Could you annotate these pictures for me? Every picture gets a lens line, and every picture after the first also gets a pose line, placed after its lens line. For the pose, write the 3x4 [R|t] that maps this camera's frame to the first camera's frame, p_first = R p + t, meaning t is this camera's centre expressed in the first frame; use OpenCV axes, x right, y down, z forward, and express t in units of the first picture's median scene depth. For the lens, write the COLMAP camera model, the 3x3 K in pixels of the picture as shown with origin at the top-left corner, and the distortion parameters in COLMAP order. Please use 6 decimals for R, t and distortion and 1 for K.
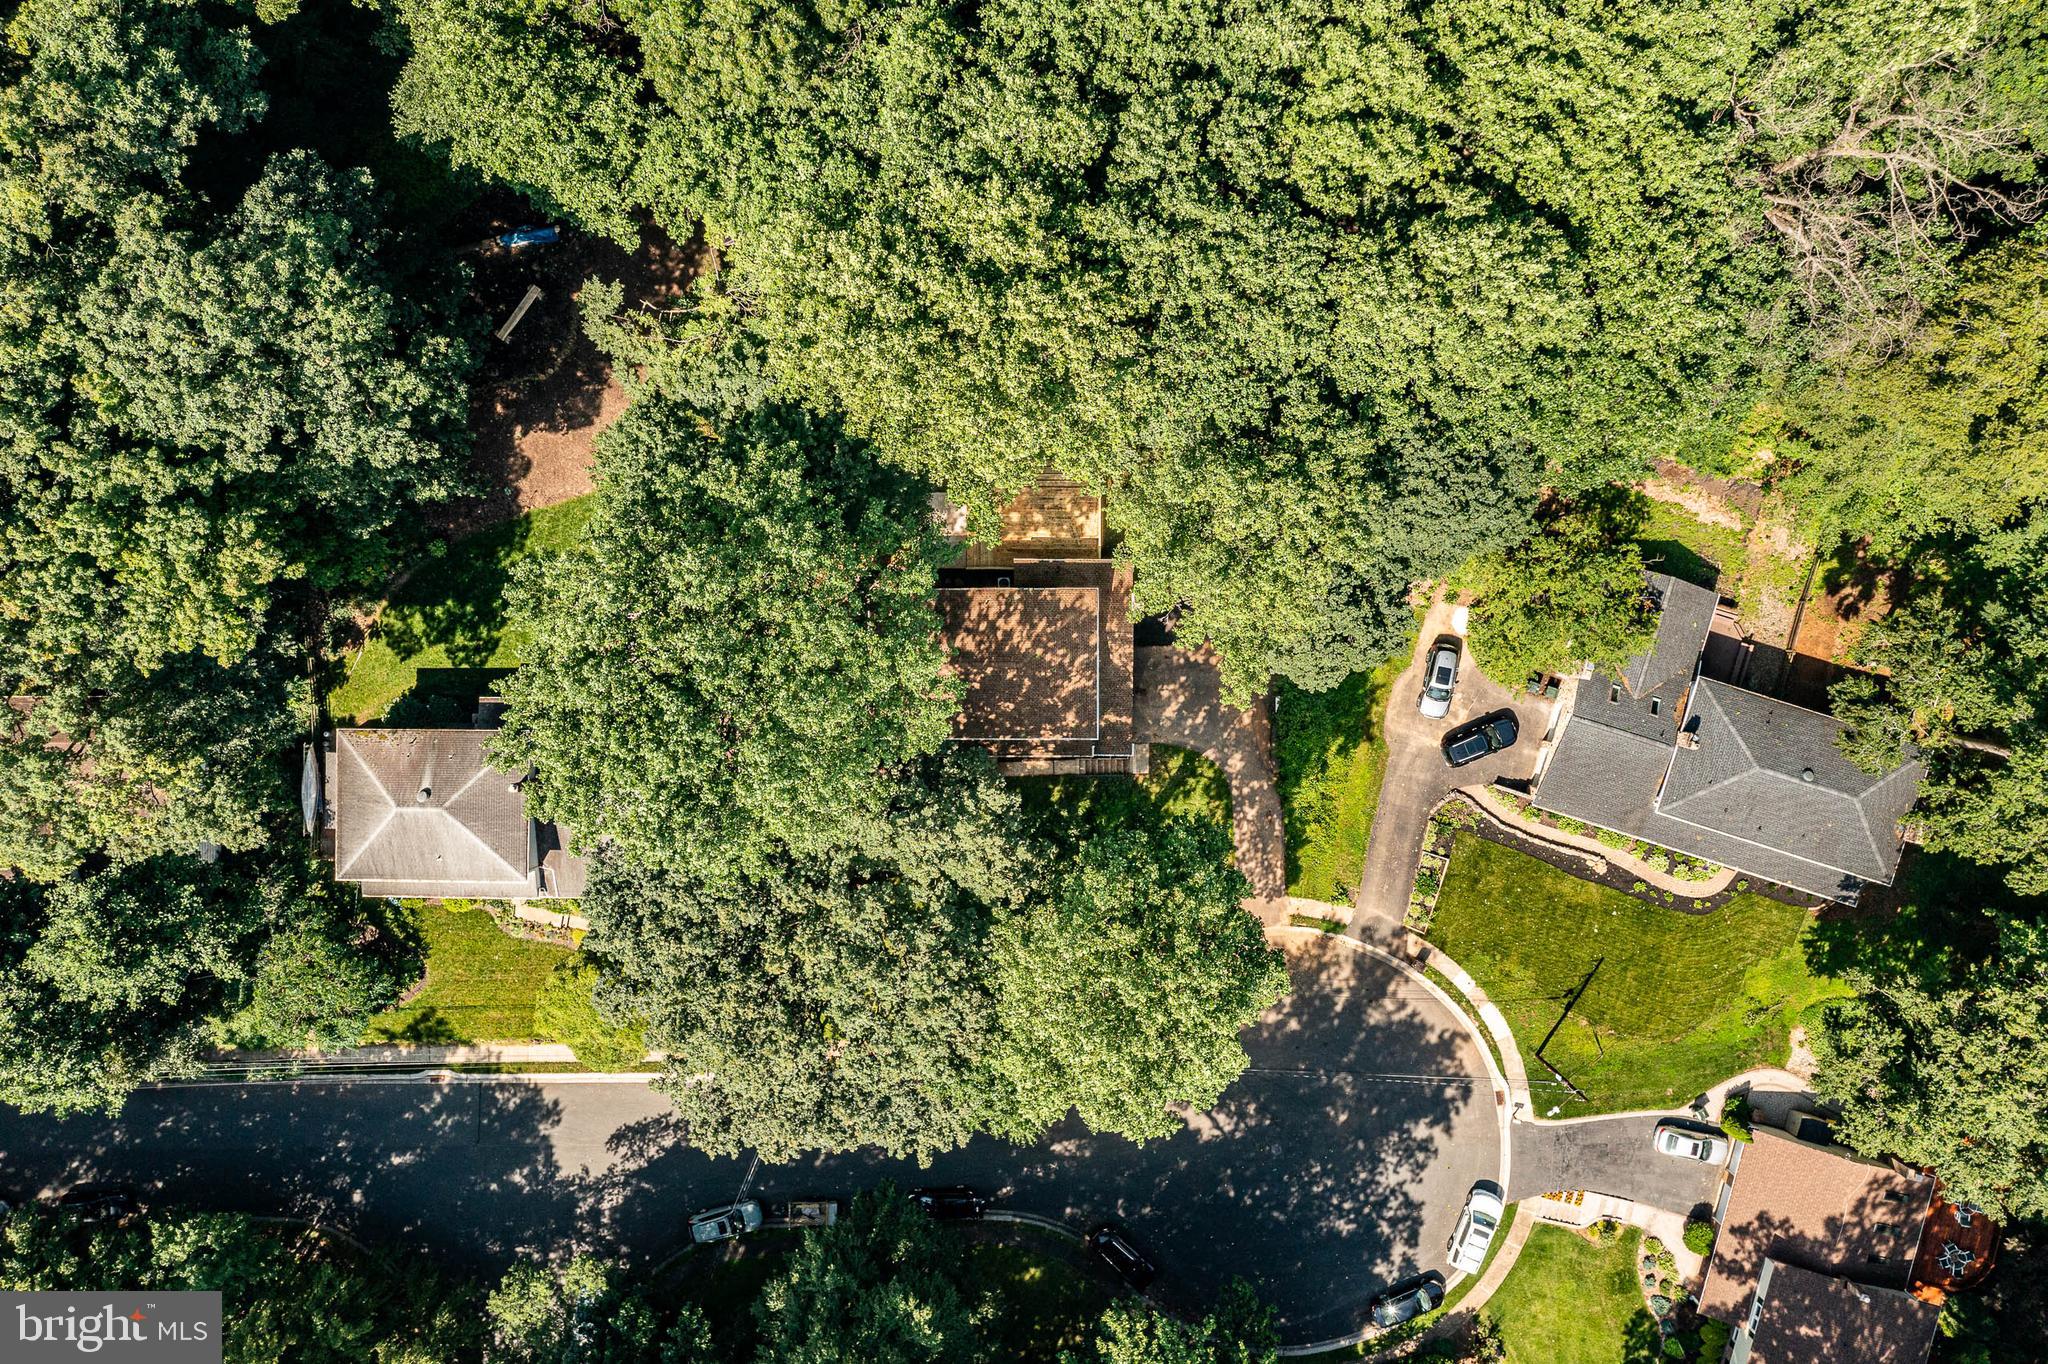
lens RADIAL K [[1607.3, 0, 1025.4], [0, 1607.3, 677.8], [0, 0, 1]] dist [-0.007185, 0.002109]
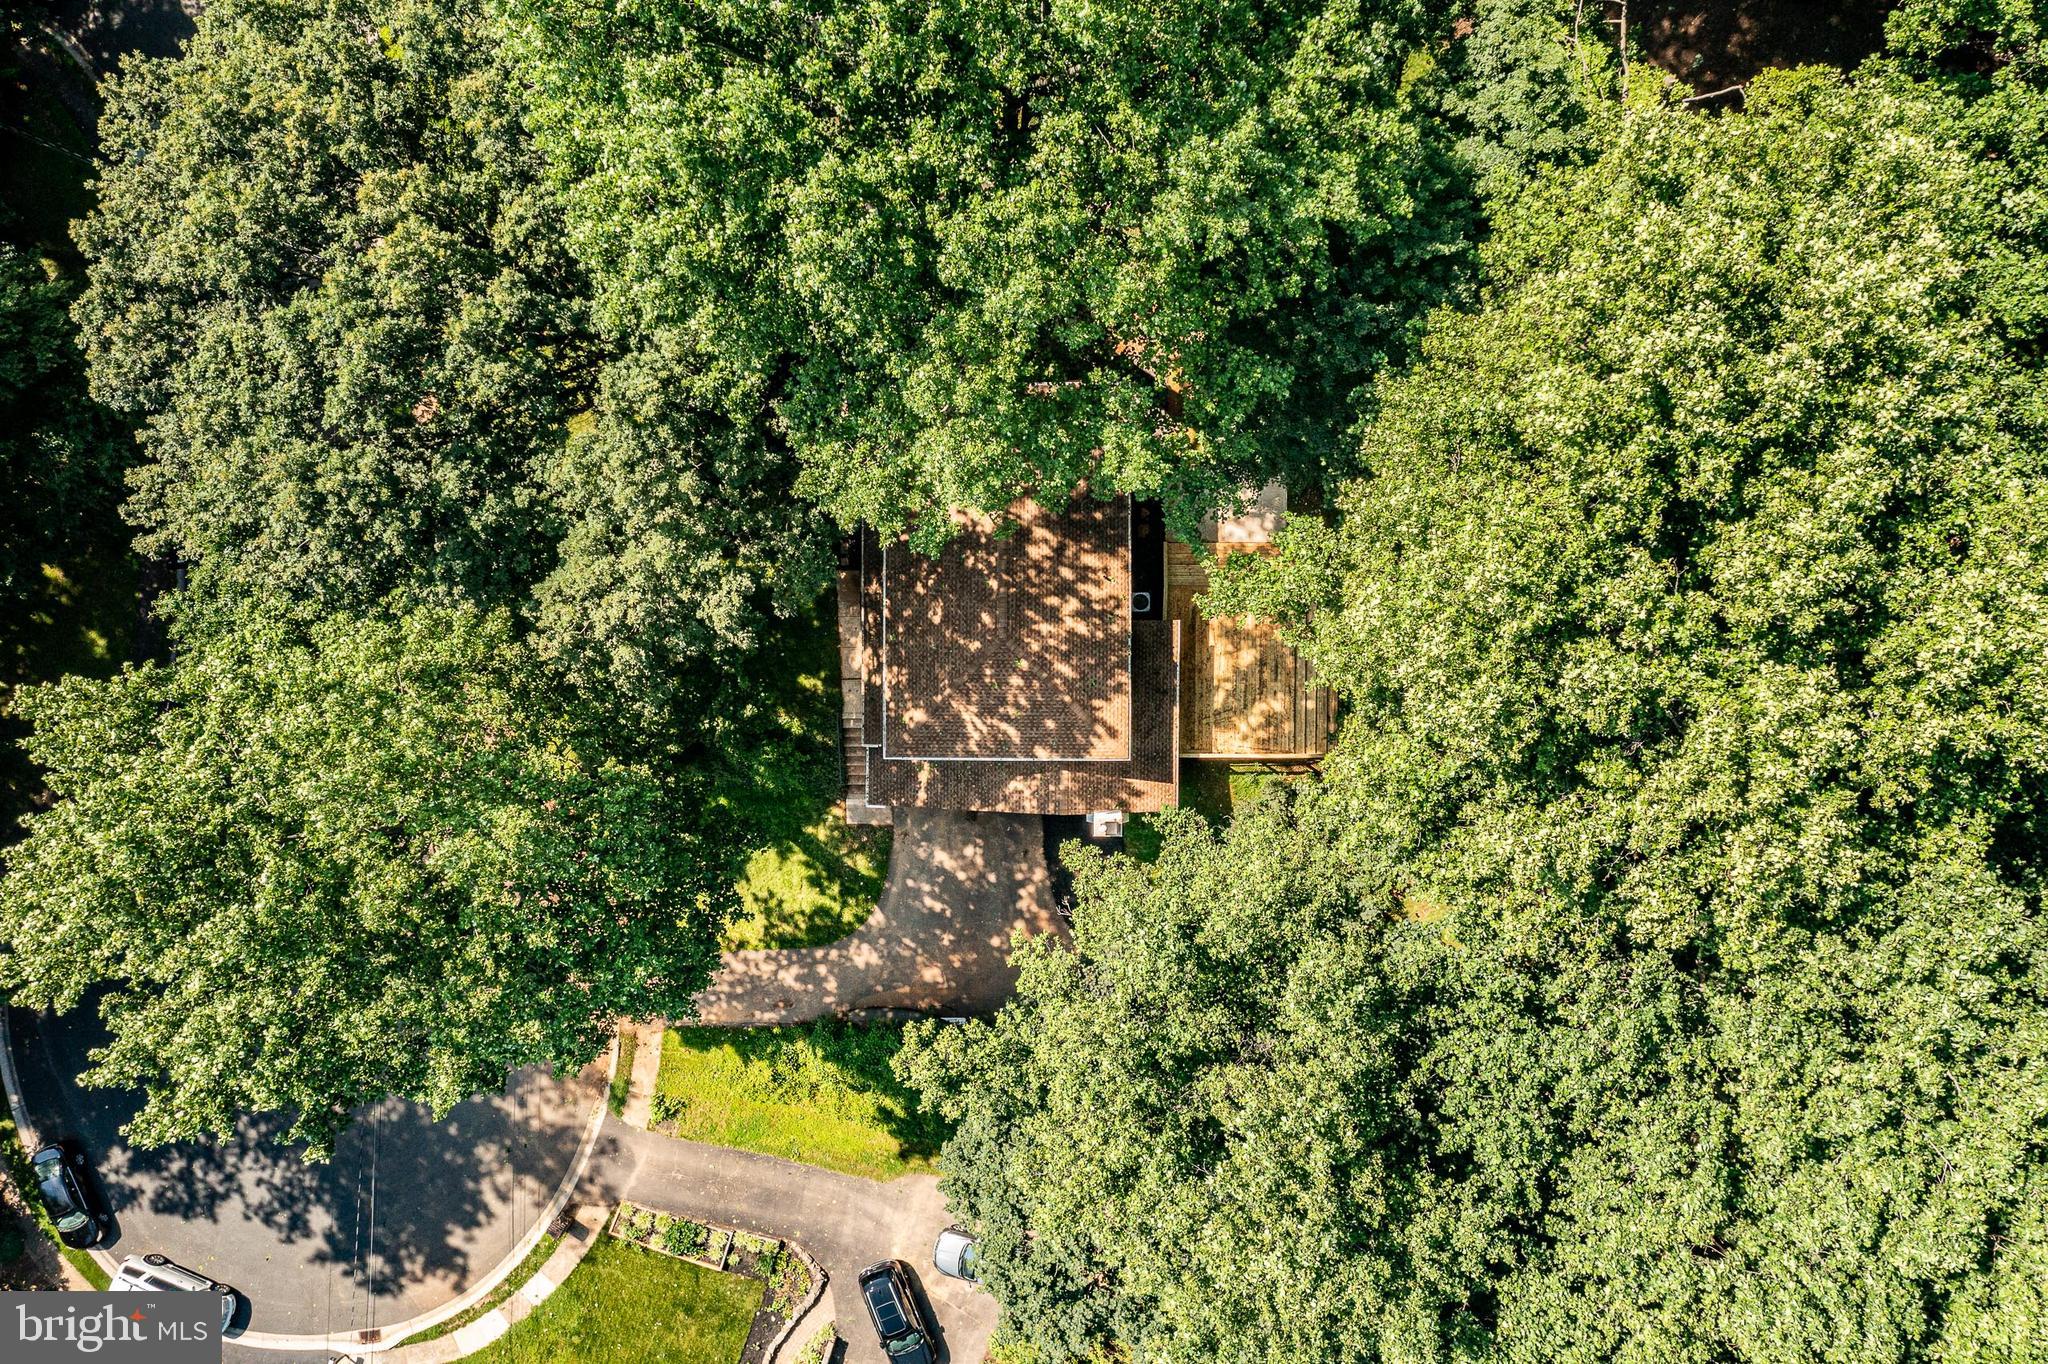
lens RADIAL K [[1607.3, 0, 925.4], [0, 1607.3, 601.9], [0, 0, 1]] dist [-0.007185, 0.002109]
pose [[-0.000362, 0.999935, 0.011378, -0.020449], [-0.996080, -0.001367, 0.088448, -0.029979], [0.088458, -0.011302, 0.996016, 0.359194]]
